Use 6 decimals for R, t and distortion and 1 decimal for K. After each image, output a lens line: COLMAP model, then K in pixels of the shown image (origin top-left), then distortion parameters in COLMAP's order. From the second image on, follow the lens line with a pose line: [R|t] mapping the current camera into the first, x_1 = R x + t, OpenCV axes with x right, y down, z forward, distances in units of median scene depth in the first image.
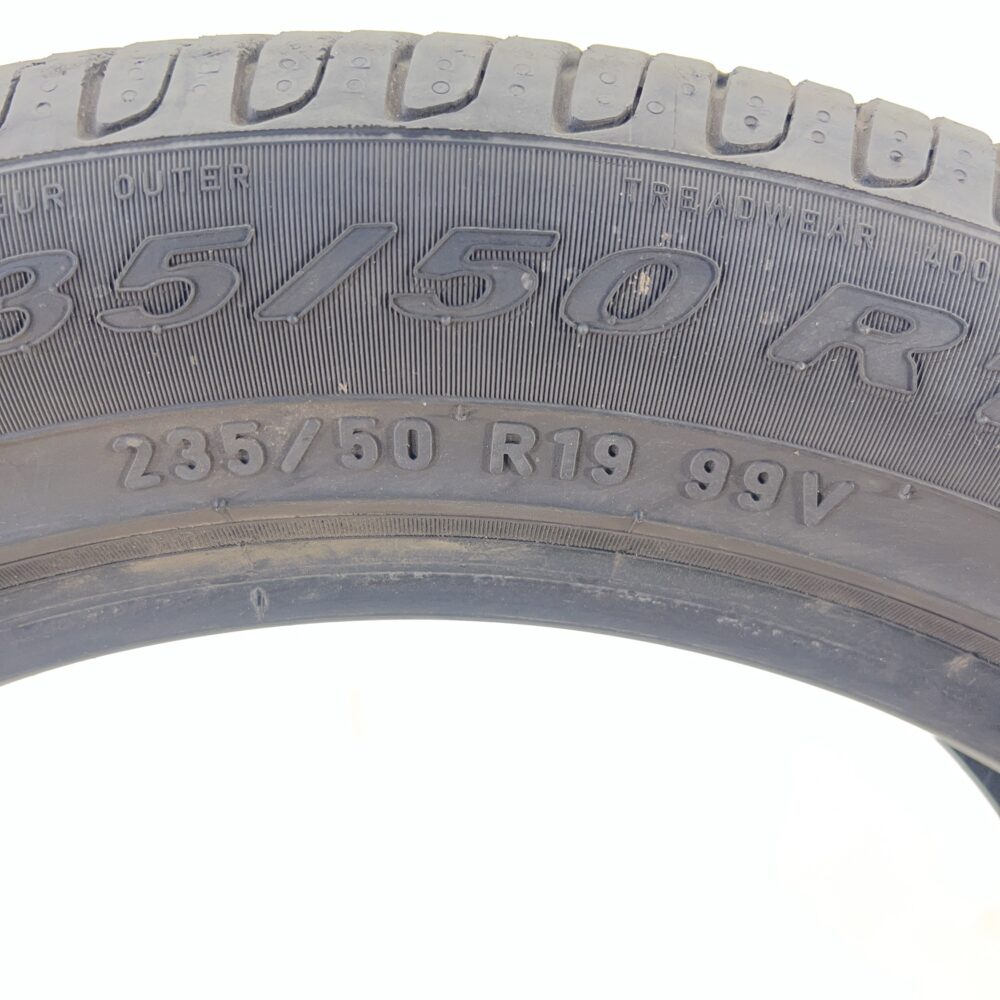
lens RADIAL K [[1035.0, 0, 499.3], [0, 1035.0, 498.1], [0, 0, 1]] dist [0.023797, 0.000000]
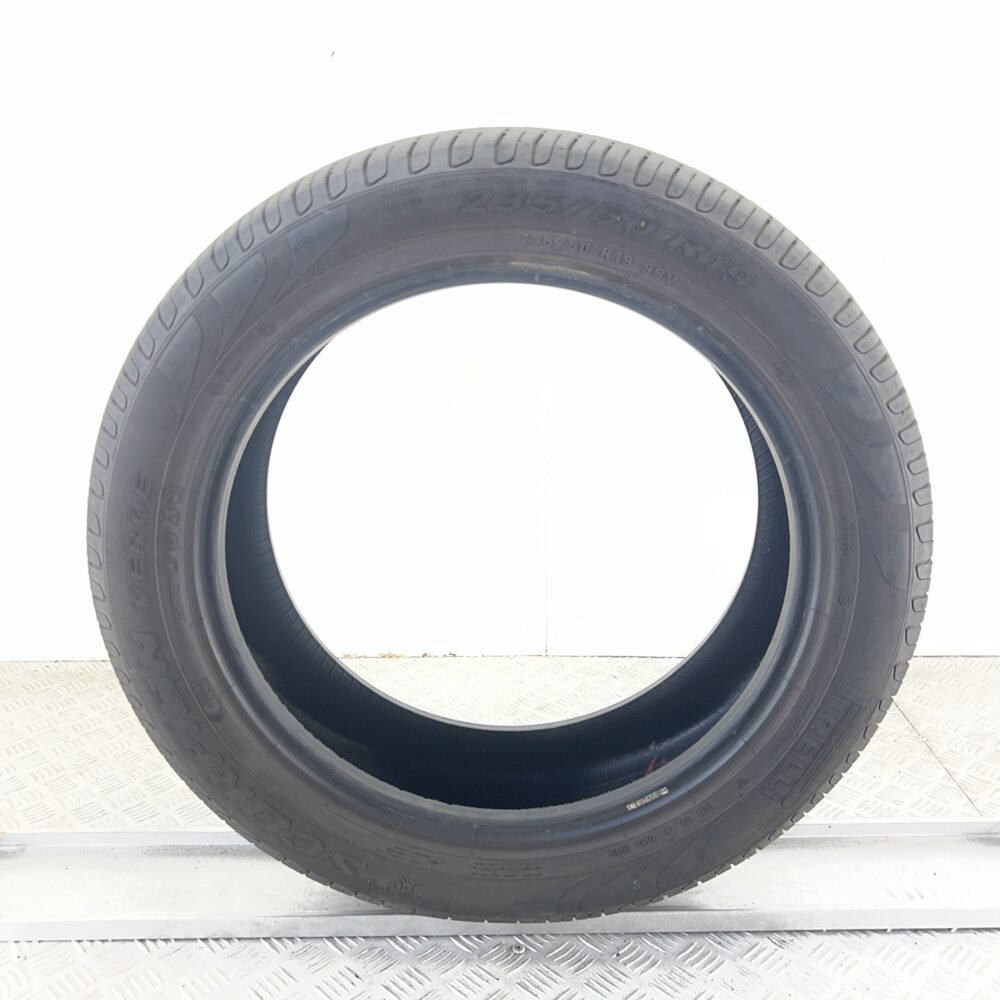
lens RADIAL K [[1035.0, 0, 497.8], [0, 1035.0, 500.6], [0, 0, 1]] dist [0.023797, 0.000000]
pose [[0.978162, 0.207799, 0.004220, -0.244403], [-0.203798, 0.954946, 0.215744, 0.101194], [0.040801, -0.211893, 0.976441, -3.615155]]
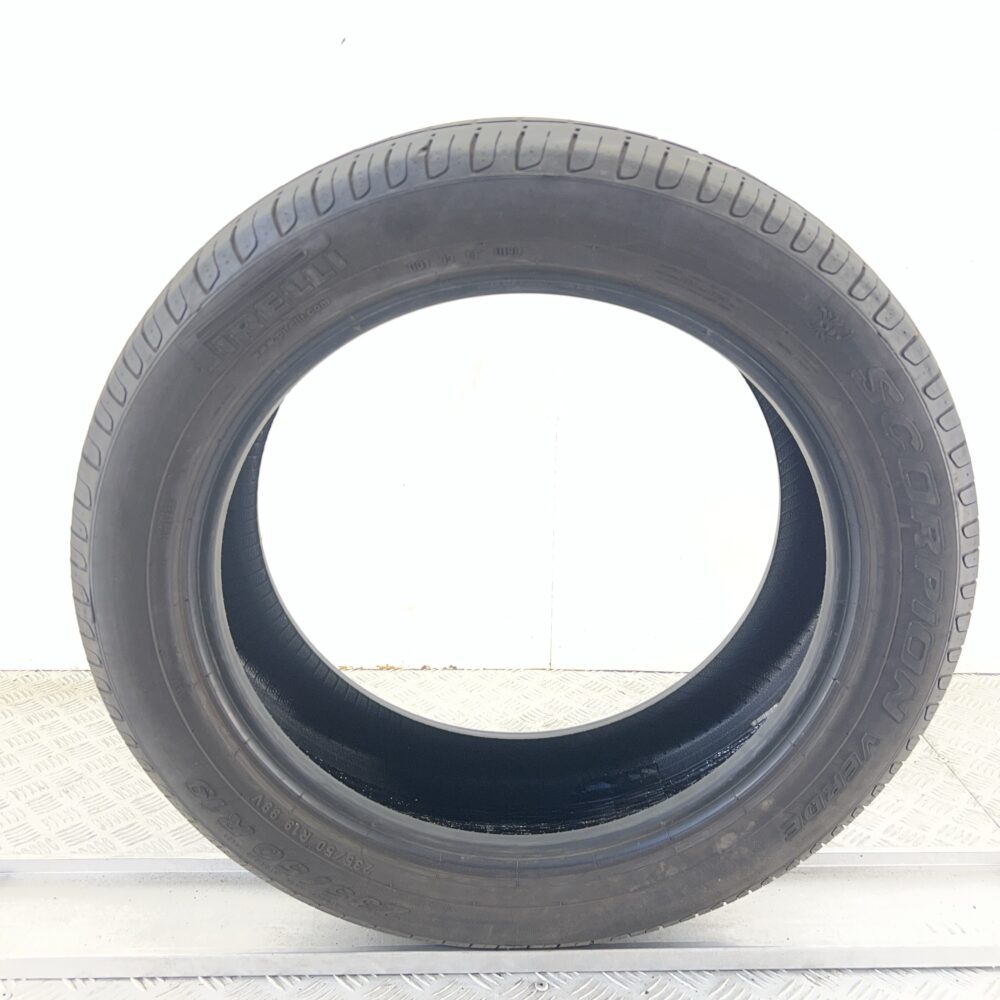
lens RADIAL K [[1035.0, 0, 508.4], [0, 1035.0, 507.3], [0, 0, 1]] dist [0.023797, 0.000000]
pose [[0.974774, 0.220484, 0.034677, -0.408877], [-0.222804, 0.952067, 0.209587, 0.166286], [0.013196, -0.212026, 0.977175, -3.414619]]
